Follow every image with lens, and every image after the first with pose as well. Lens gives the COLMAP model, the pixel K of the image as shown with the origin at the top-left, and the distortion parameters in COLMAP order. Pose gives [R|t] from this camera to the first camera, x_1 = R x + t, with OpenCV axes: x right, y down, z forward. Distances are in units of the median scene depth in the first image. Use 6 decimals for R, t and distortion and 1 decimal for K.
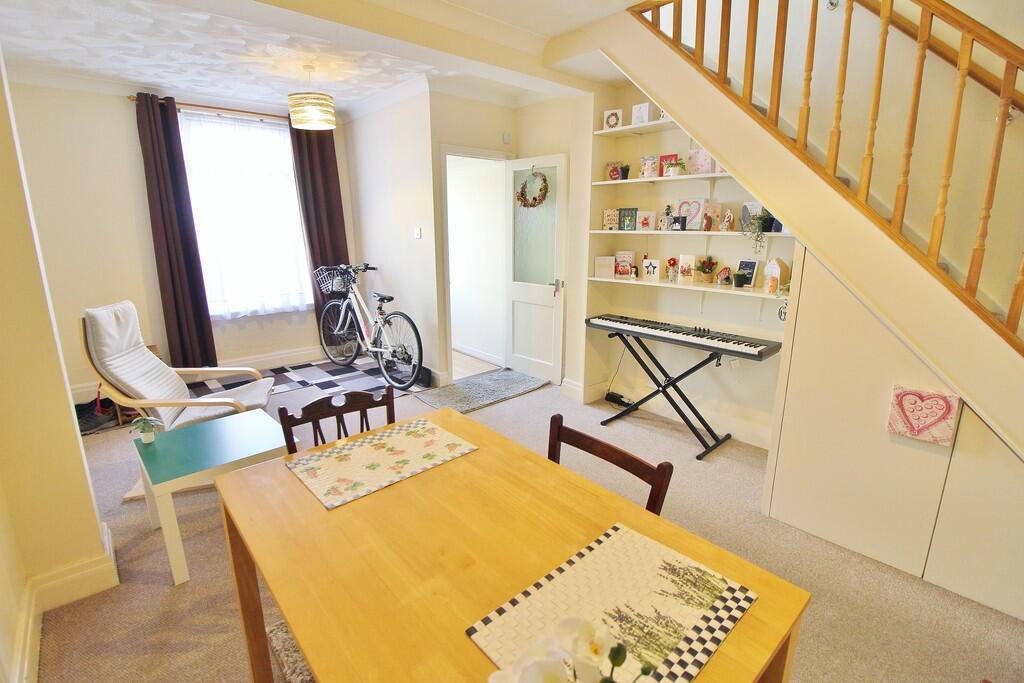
lens RADIAL K [[478.2, 0, 512.6], [0, 478.2, 334.6], [0, 0, 1]] dist [-0.003151, -0.000861]
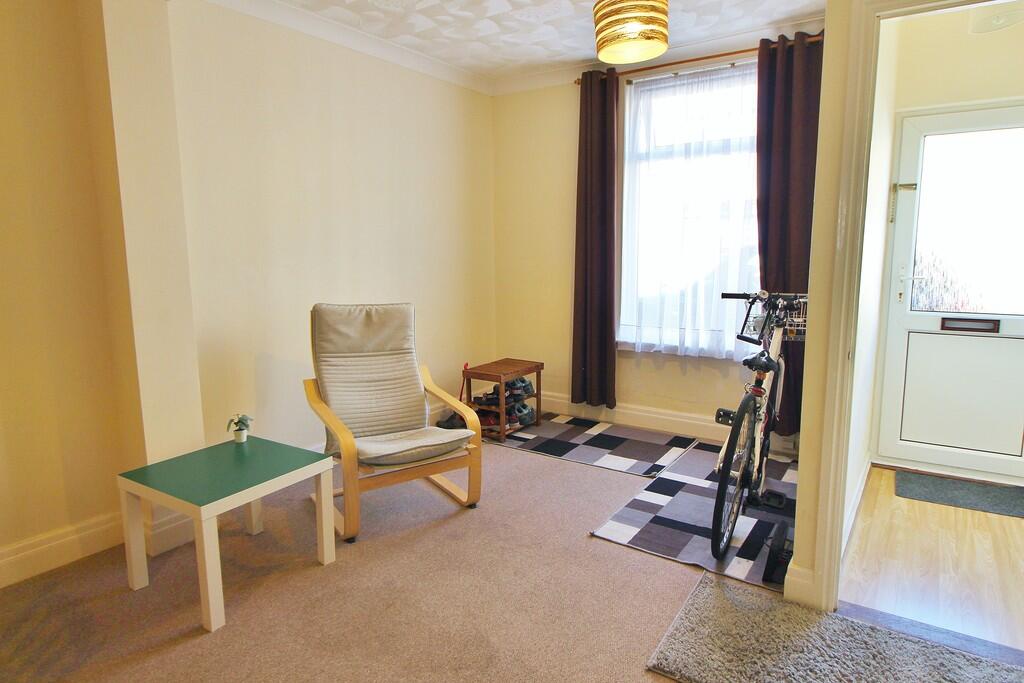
lens RADIAL K [[602.2, 0, 516.0], [0, 602.2, 329.9], [0, 0, 1]] dist [-0.000816, -0.000220]
pose [[0.242016, 0.140728, -0.960012, 0.316476], [-0.211884, 0.973211, 0.089248, -0.137484], [0.946855, 0.181812, 0.265350, 0.732591]]
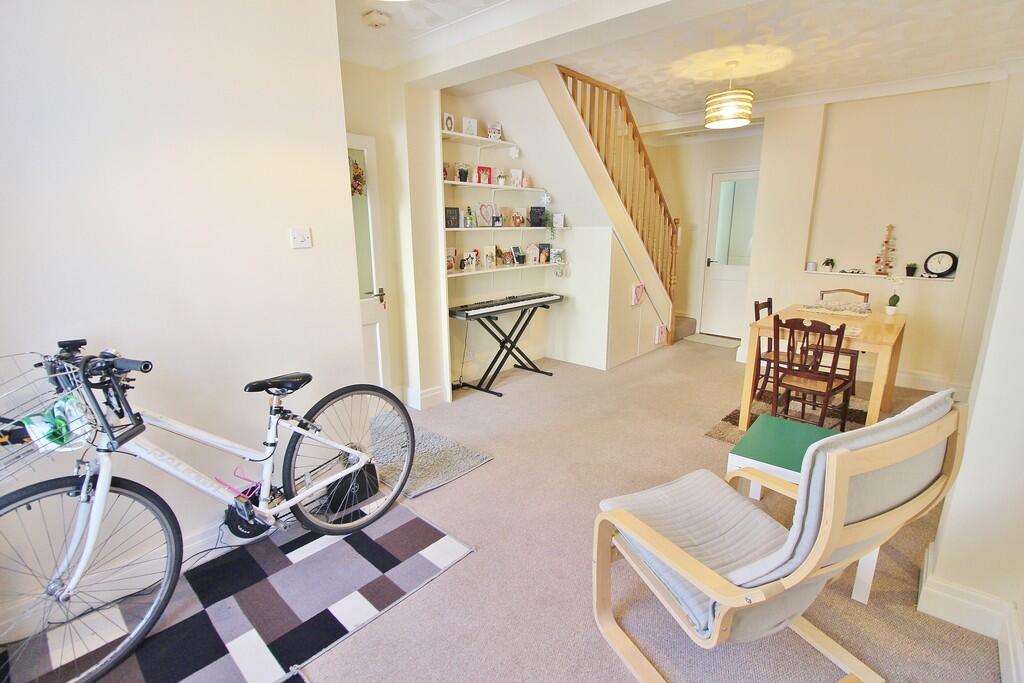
lens RADIAL K [[478.2, 0, 512.6], [0, 478.2, 334.6], [0, 0, 1]] dist [-0.003151, -0.000861]
pose [[-0.112729, -0.221552, 0.968611, -0.891751], [0.227481, 0.943179, 0.242210, -0.222743], [-0.967236, 0.247645, -0.055925, 0.994729]]
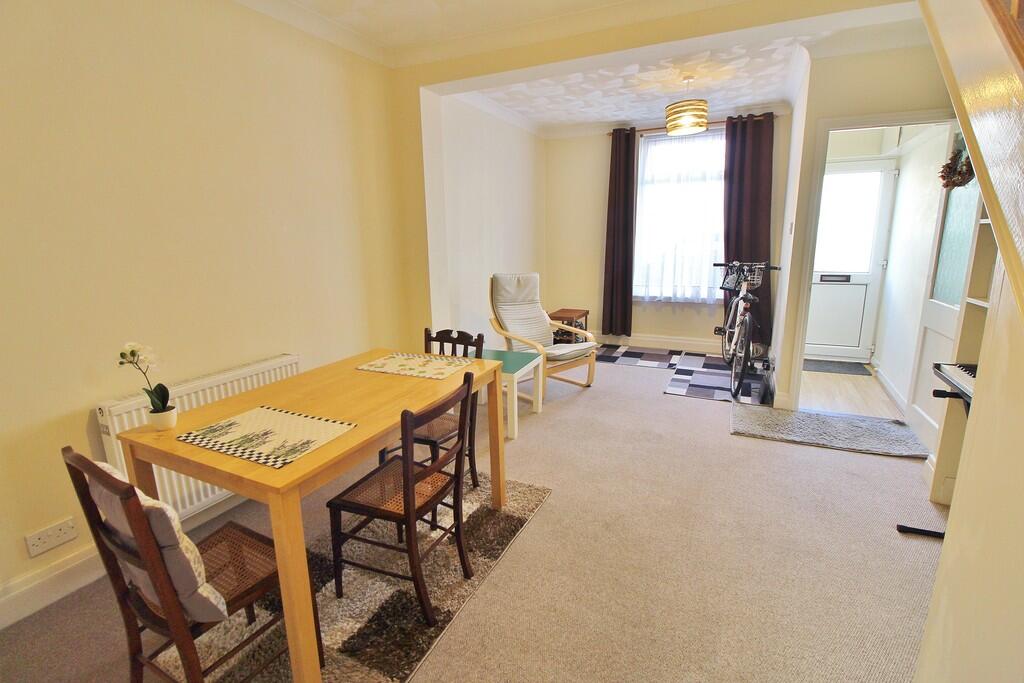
lens RADIAL K [[478.2, 0, 512.6], [0, 478.2, 334.6], [0, 0, 1]] dist [-0.003151, -0.000861]
pose [[0.385720, 0.188631, -0.903127, 0.509224], [-0.193913, 0.973586, 0.120529, -0.037792], [0.902008, 0.128638, 0.412109, 0.252642]]
